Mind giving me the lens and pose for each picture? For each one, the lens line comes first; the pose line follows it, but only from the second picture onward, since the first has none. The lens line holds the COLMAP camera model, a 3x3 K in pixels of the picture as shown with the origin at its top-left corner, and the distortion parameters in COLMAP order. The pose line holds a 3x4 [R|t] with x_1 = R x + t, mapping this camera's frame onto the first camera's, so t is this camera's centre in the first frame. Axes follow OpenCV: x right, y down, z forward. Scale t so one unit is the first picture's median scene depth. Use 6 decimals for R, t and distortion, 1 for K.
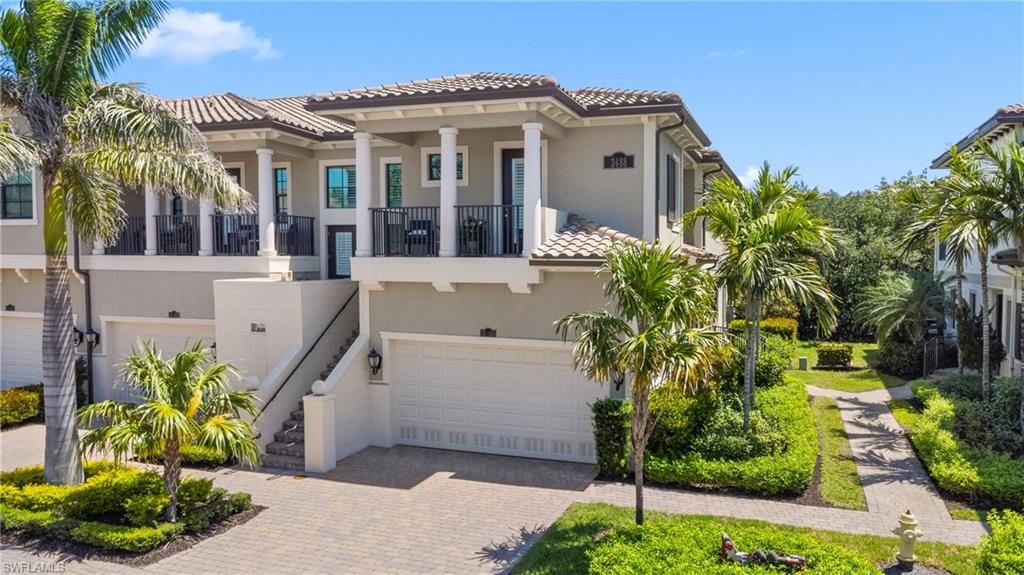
lens RADIAL K [[753.6, 0, 512.0], [0, 753.6, 297.0], [0, 0, 1]] dist [0.007213, 0.001047]
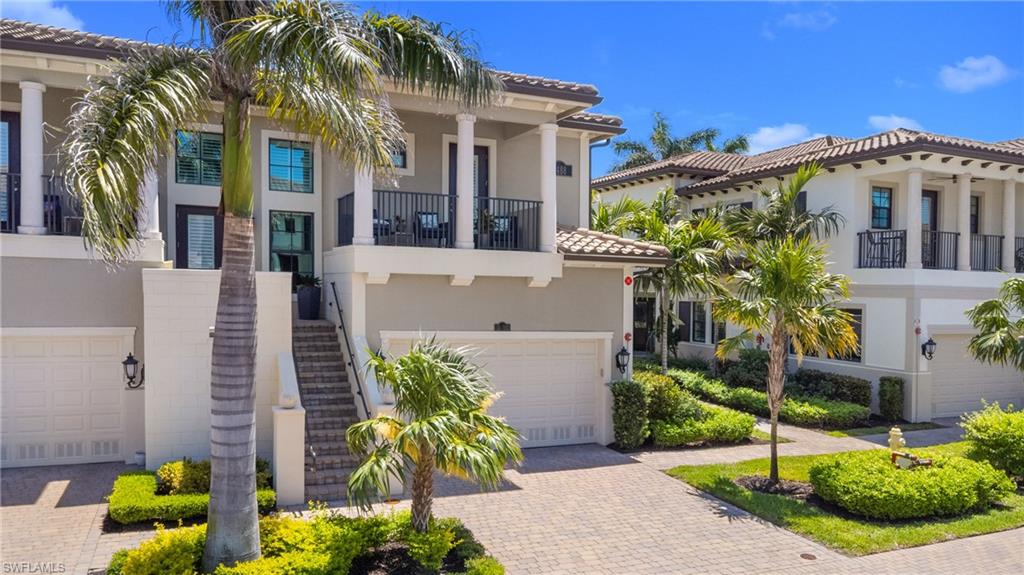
lens RADIAL K [[756.7, 0, 512.0], [0, 756.7, 287.5], [0, 0, 1]] dist [0.006681, 0.002685]
pose [[0.721481, 0.009873, 0.692364, -0.728197], [0.006696, 0.999752, -0.021234, 0.016895], [-0.692402, 0.019956, 0.721236, 0.274660]]
